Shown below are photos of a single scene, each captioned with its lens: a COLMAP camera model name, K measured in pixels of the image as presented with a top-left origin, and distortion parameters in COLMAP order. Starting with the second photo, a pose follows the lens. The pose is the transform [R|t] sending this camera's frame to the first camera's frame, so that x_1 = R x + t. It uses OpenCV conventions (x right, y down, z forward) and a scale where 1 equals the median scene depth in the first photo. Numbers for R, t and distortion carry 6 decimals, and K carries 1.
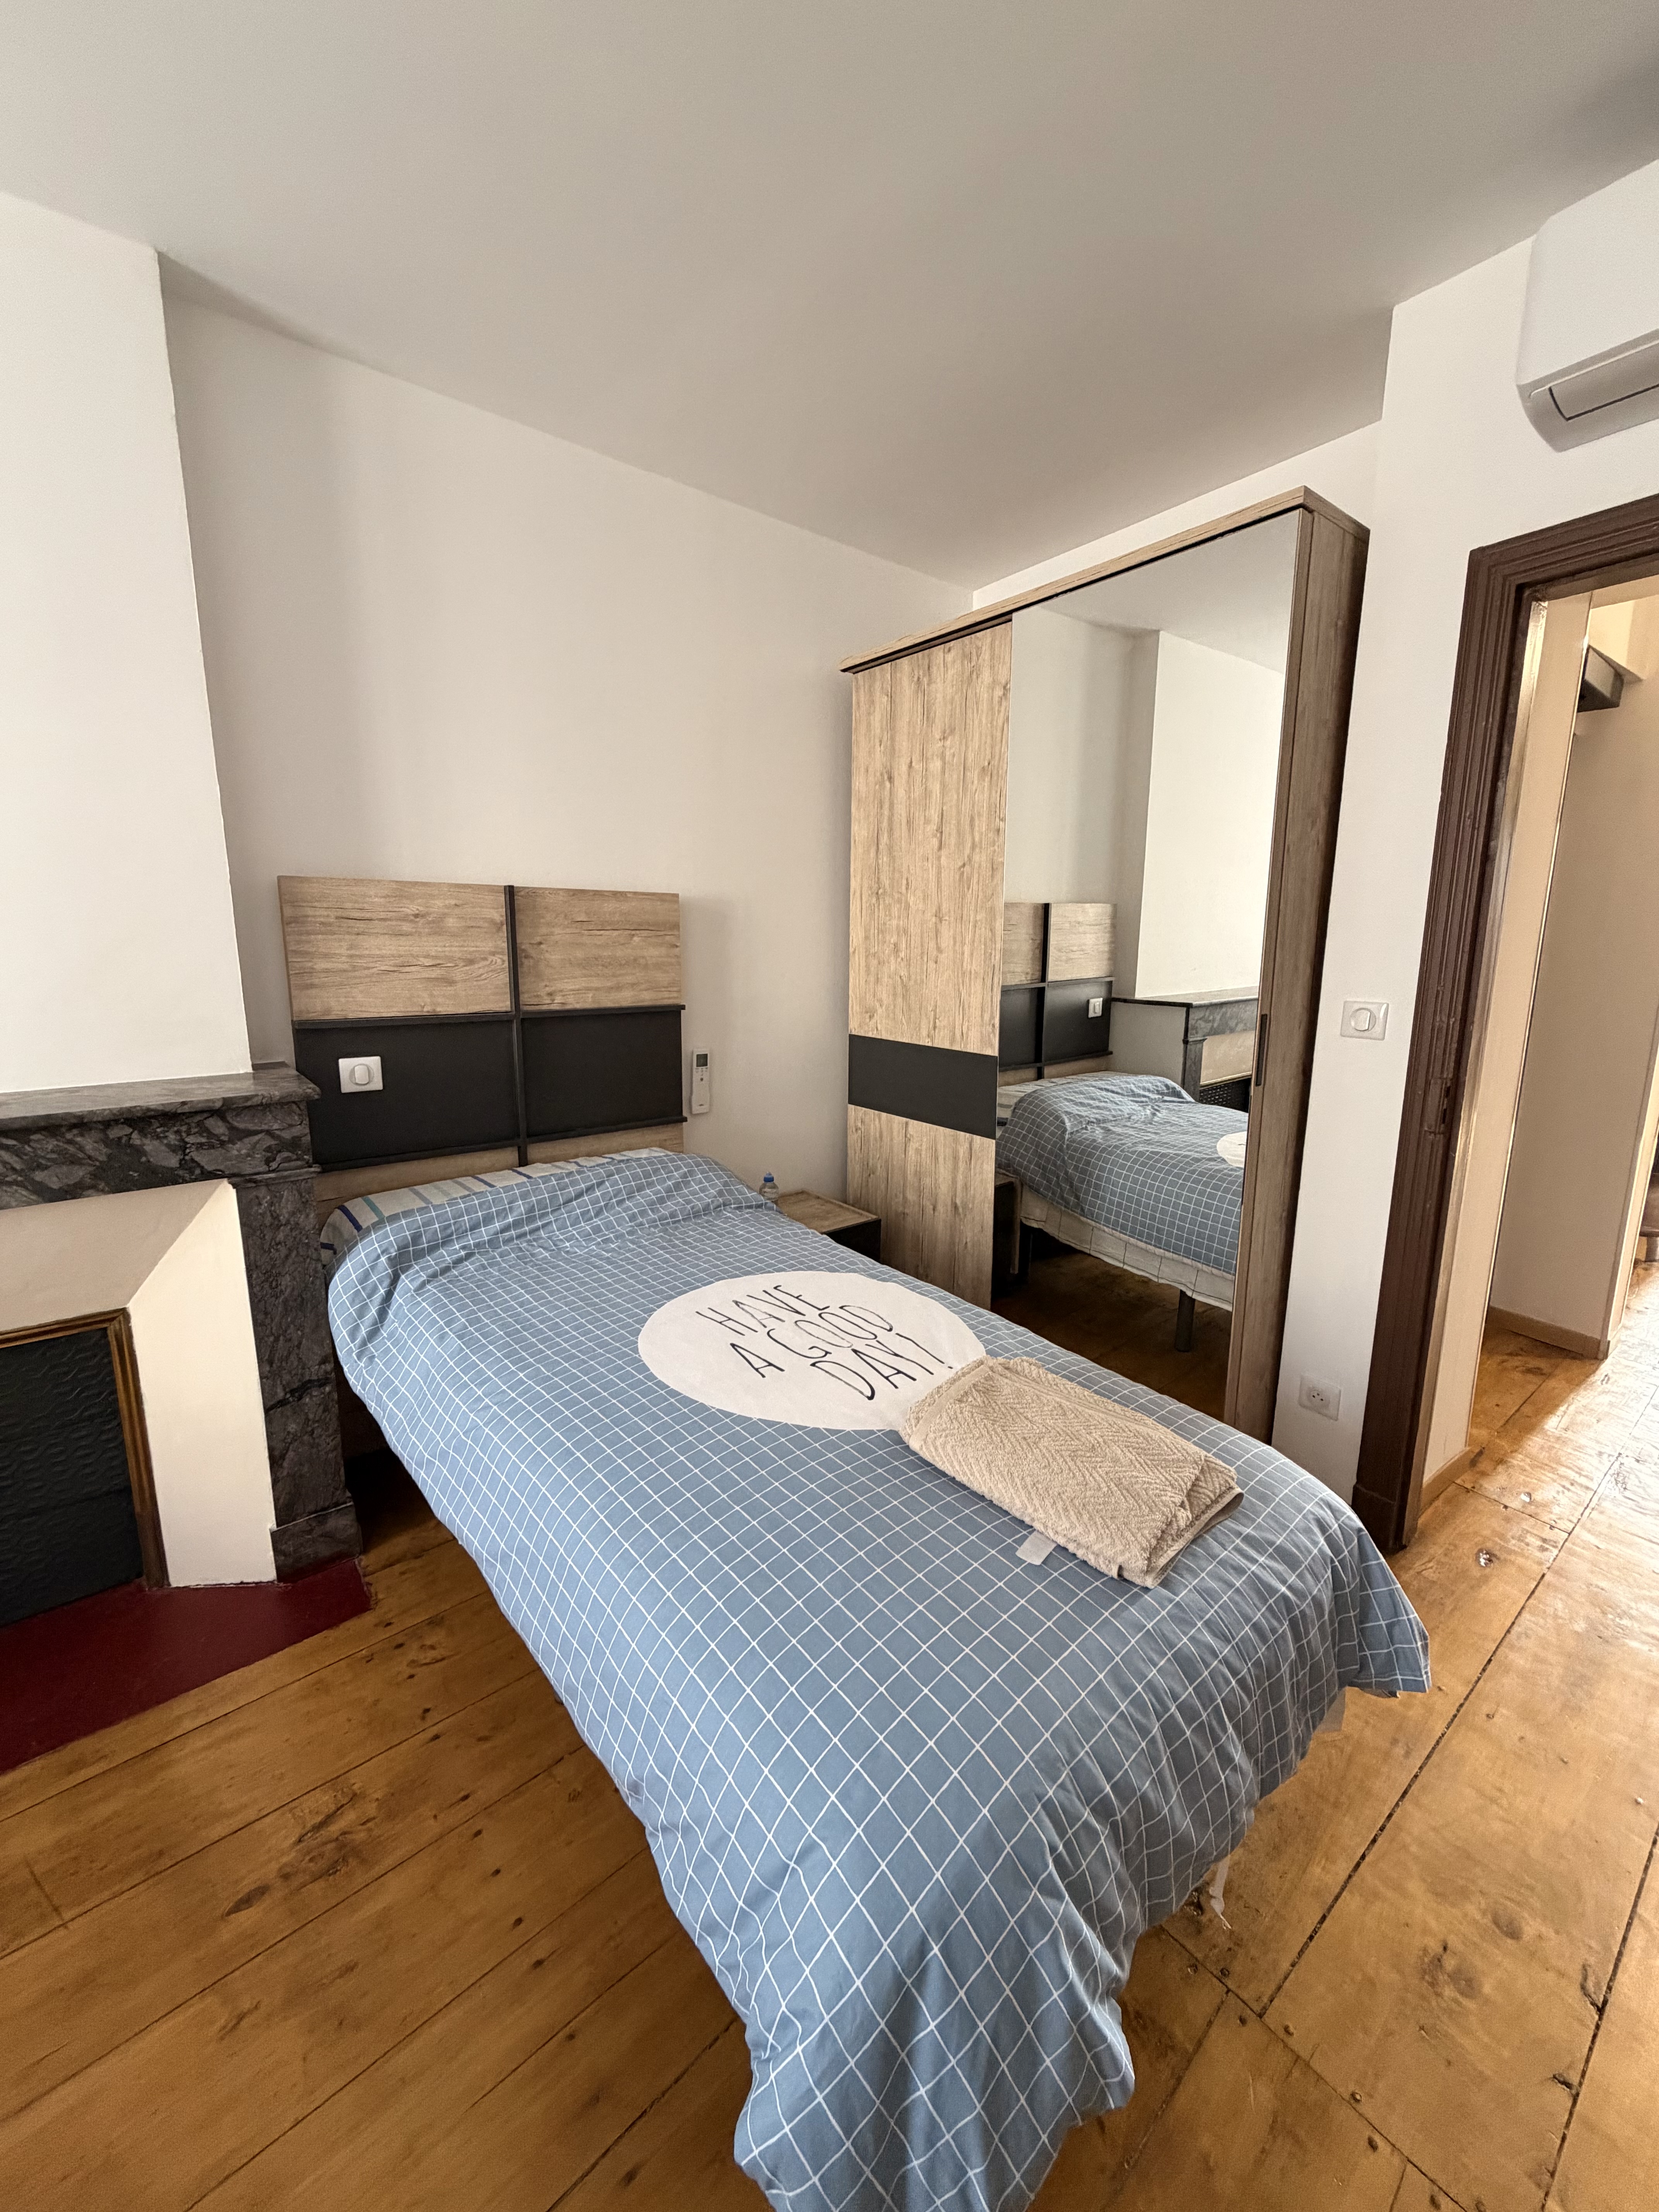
lens RADIAL K [[885.0, 0, 824.3], [0, 885.0, 1111.0], [0, 0, 1]] dist [-0.001988, -0.000094]
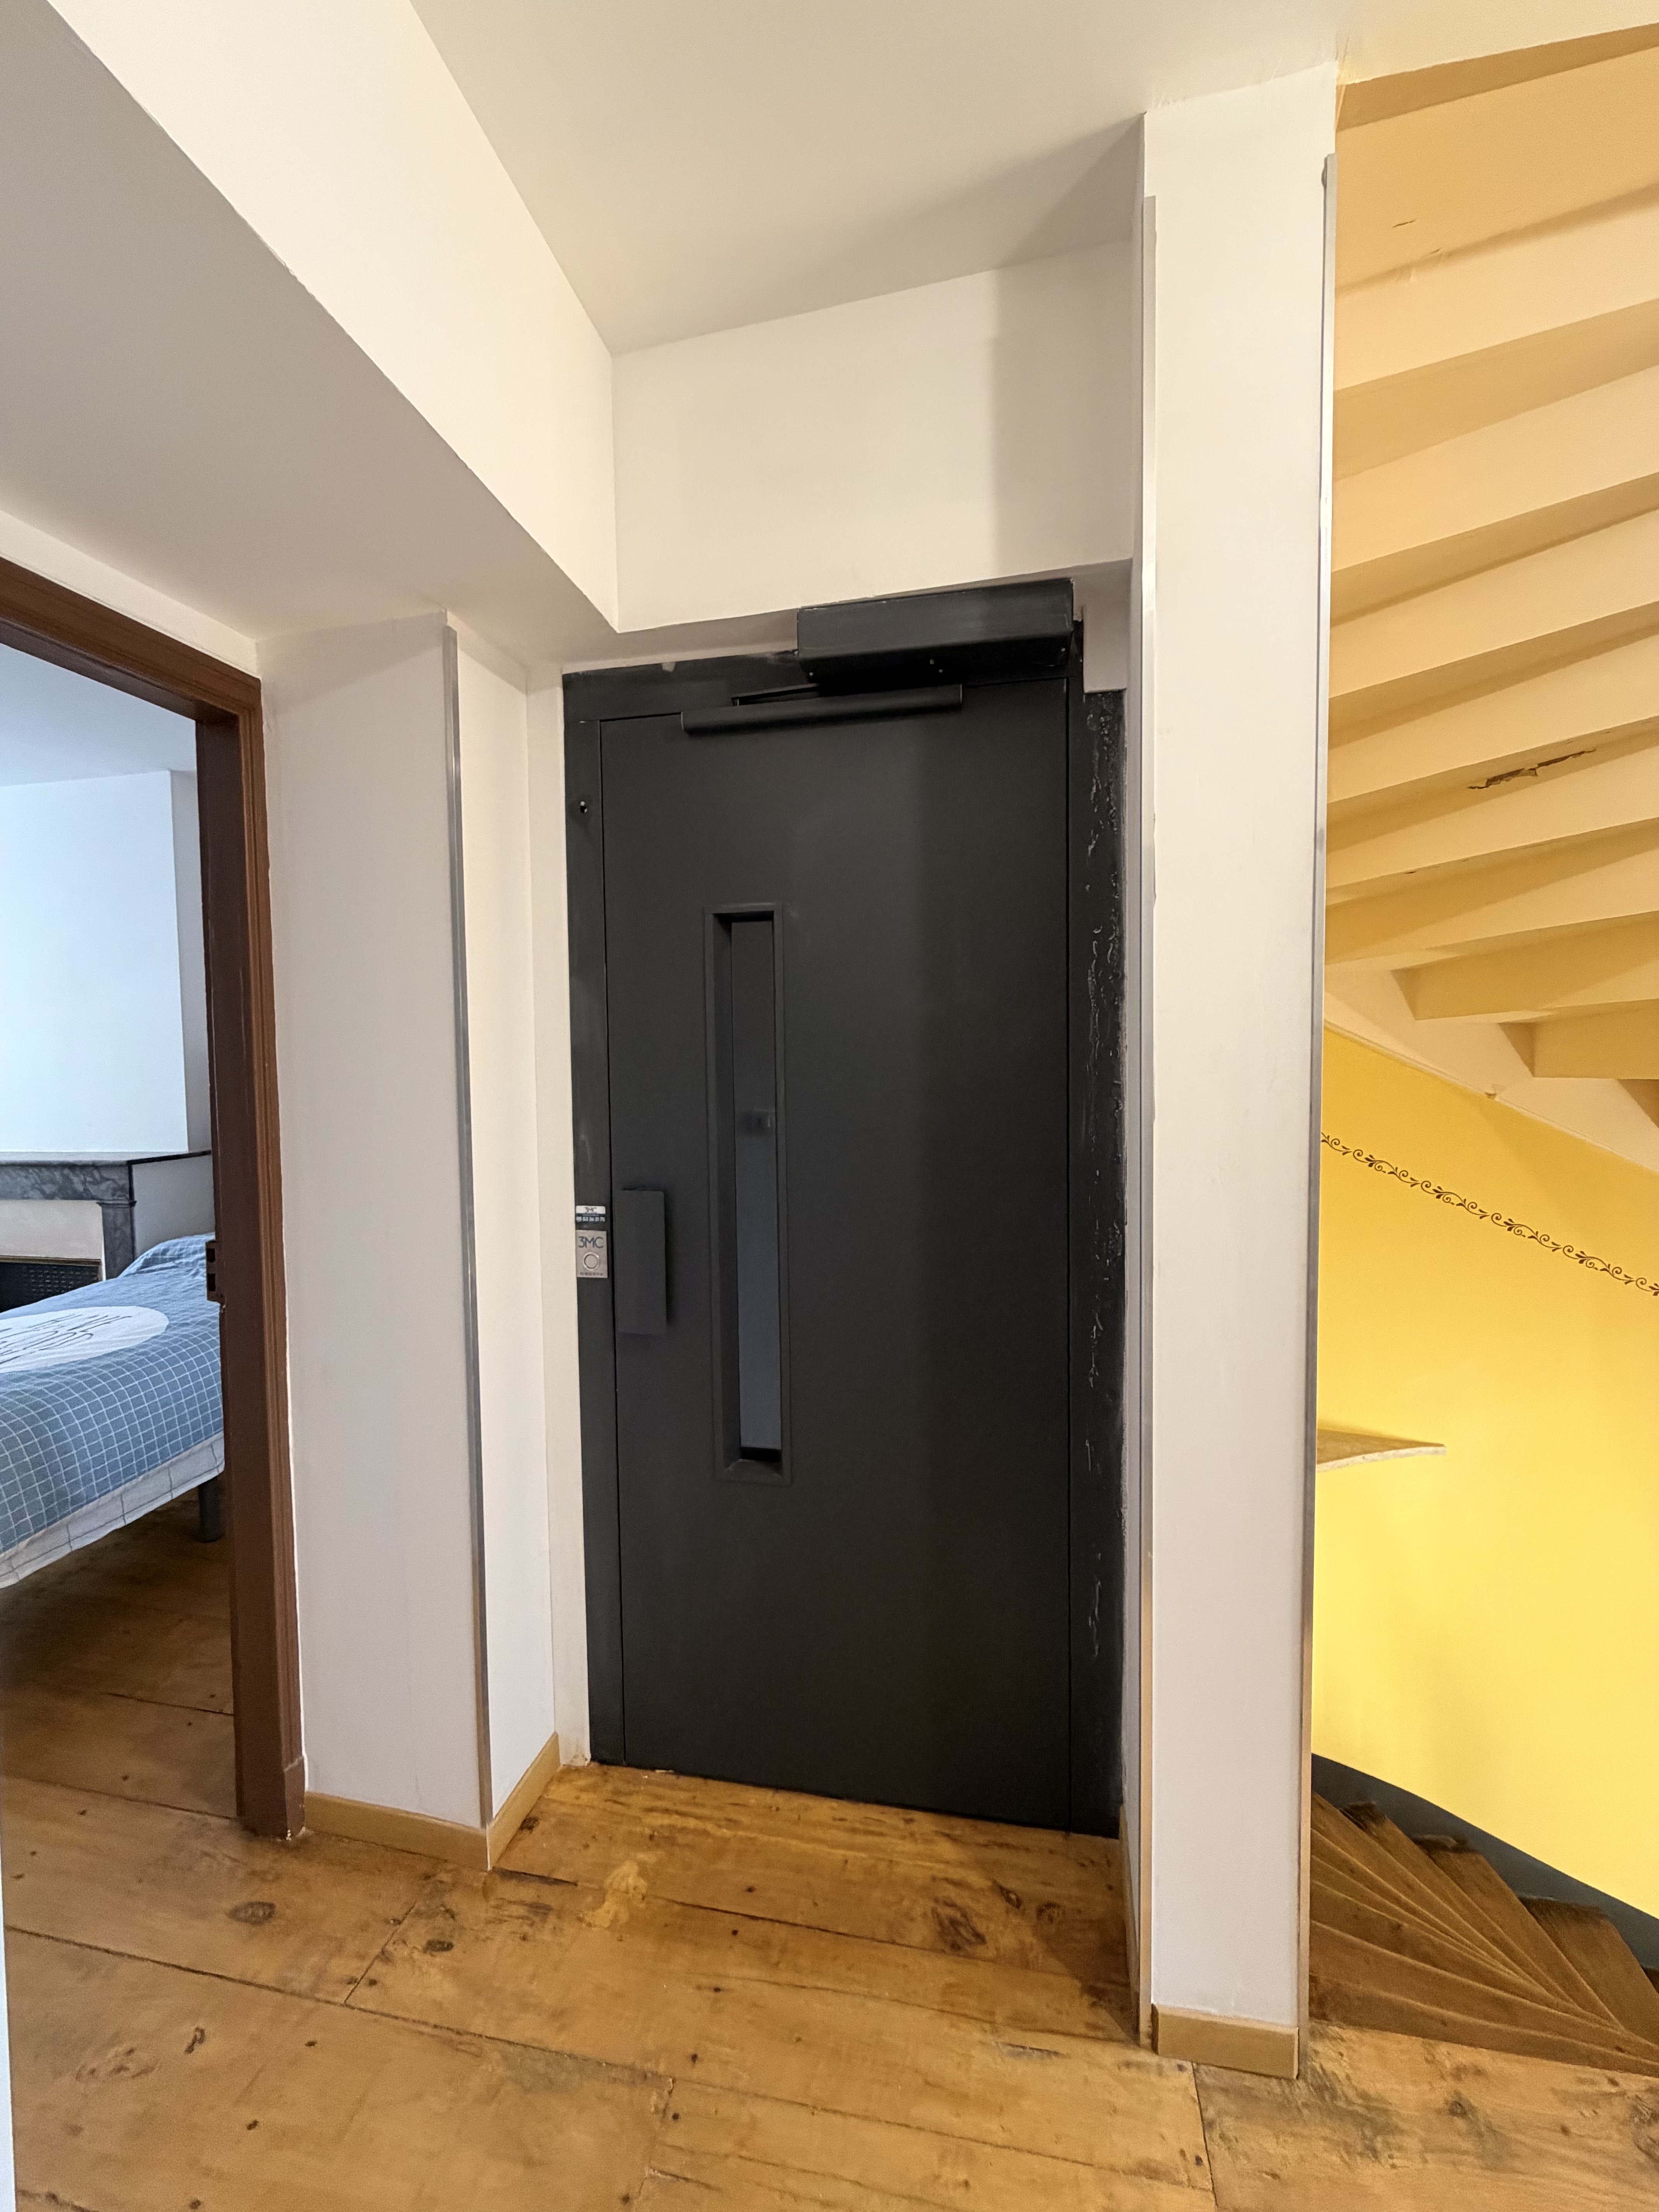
lens RADIAL K [[885.0, 0, 837.0], [0, 885.0, 1101.2], [0, 0, 1]] dist [-0.001988, -0.000094]
pose [[0.637961, 0.019488, -0.769822, 1.973499], [-0.132072, 0.987636, -0.084448, -0.202981], [0.758658, 0.155547, 0.632647, 0.980696]]
